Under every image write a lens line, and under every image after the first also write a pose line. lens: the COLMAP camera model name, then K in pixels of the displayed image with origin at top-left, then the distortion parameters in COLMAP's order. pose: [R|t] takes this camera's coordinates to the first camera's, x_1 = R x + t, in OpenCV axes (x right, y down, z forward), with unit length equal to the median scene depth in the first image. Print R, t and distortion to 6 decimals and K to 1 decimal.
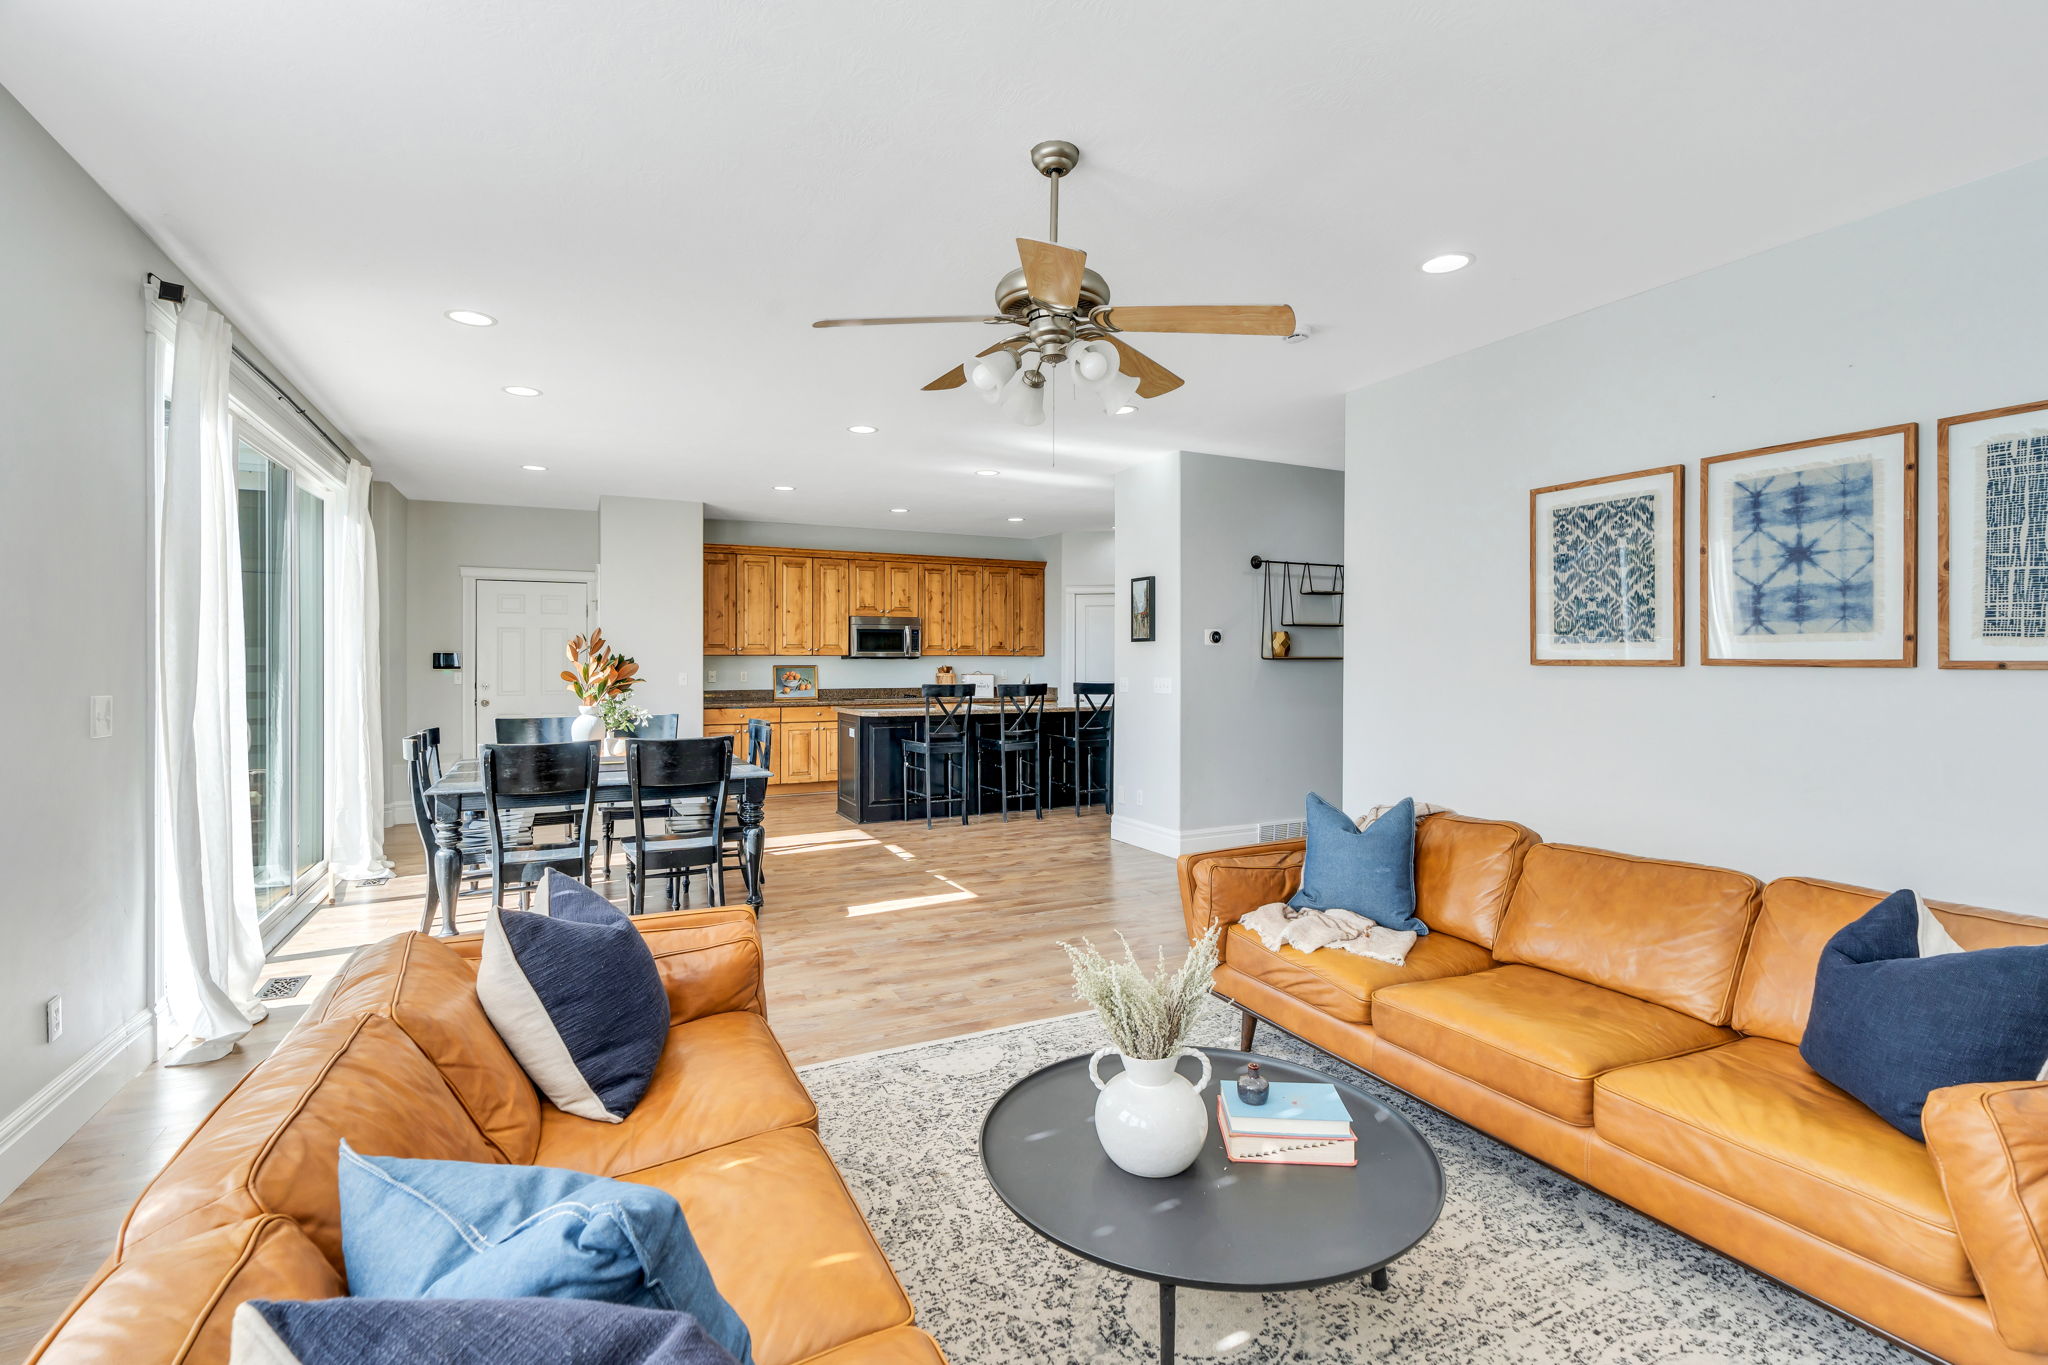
lens RADIAL K [[925.7, 0, 1029.2], [0, 925.7, 664.2], [0, 0, 1]] dist [-0.009436, 0.000464]
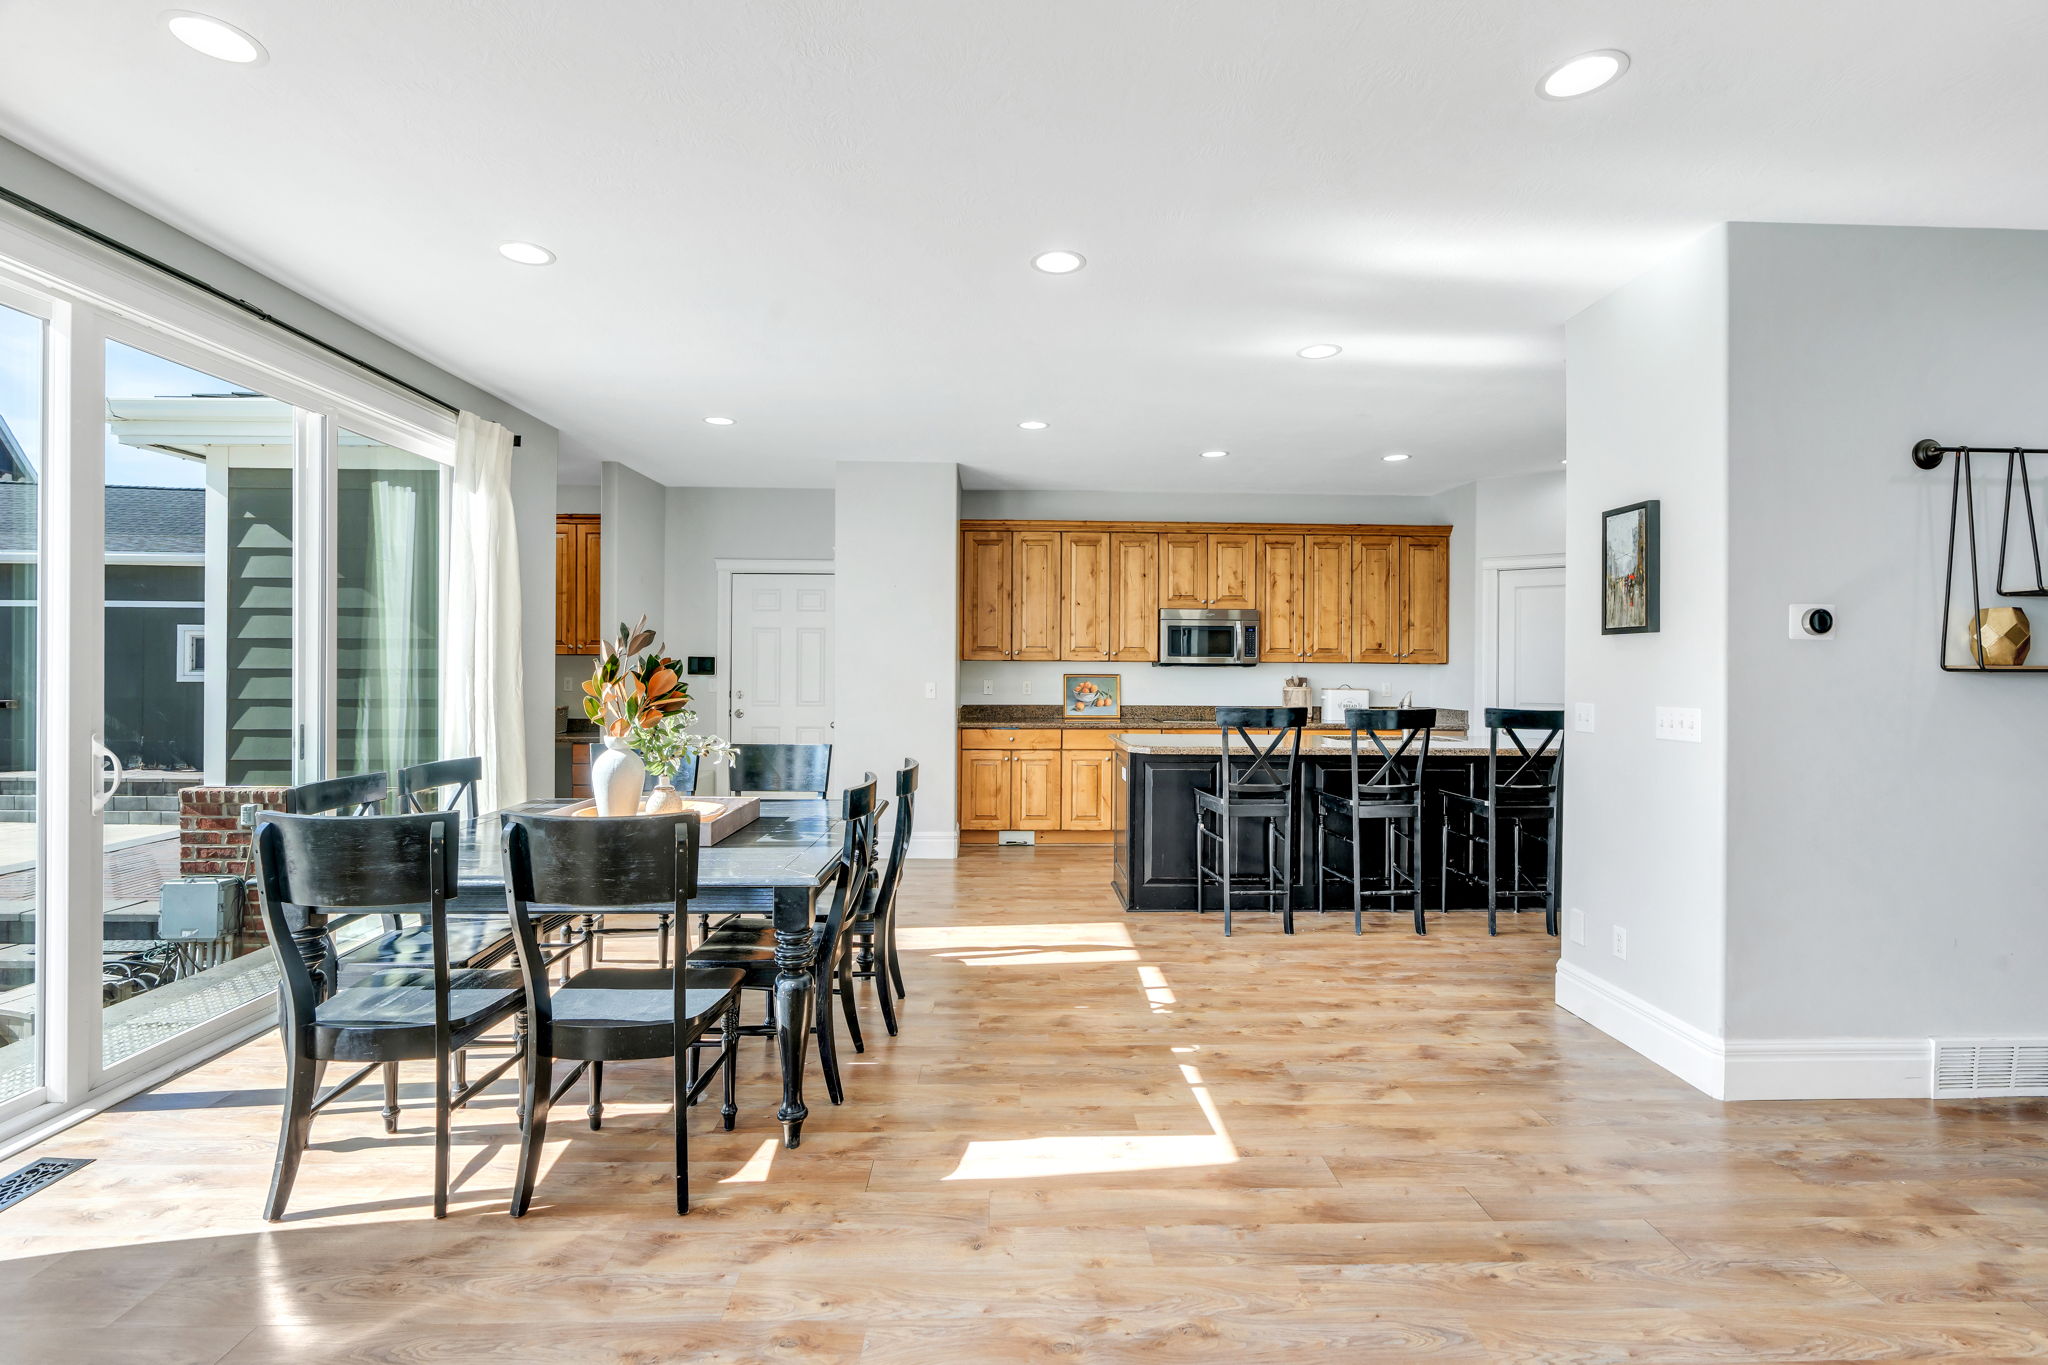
lens RADIAL K [[925.7, 0, 1029.2], [0, 925.7, 664.2], [0, 0, 1]] dist [-0.009436, 0.000464]
pose [[0.906594, 0.004821, -0.421977, 0.031368], [-0.008503, 0.999940, -0.006845, -0.001468], [0.421919, 0.009794, 0.906581, 0.331034]]
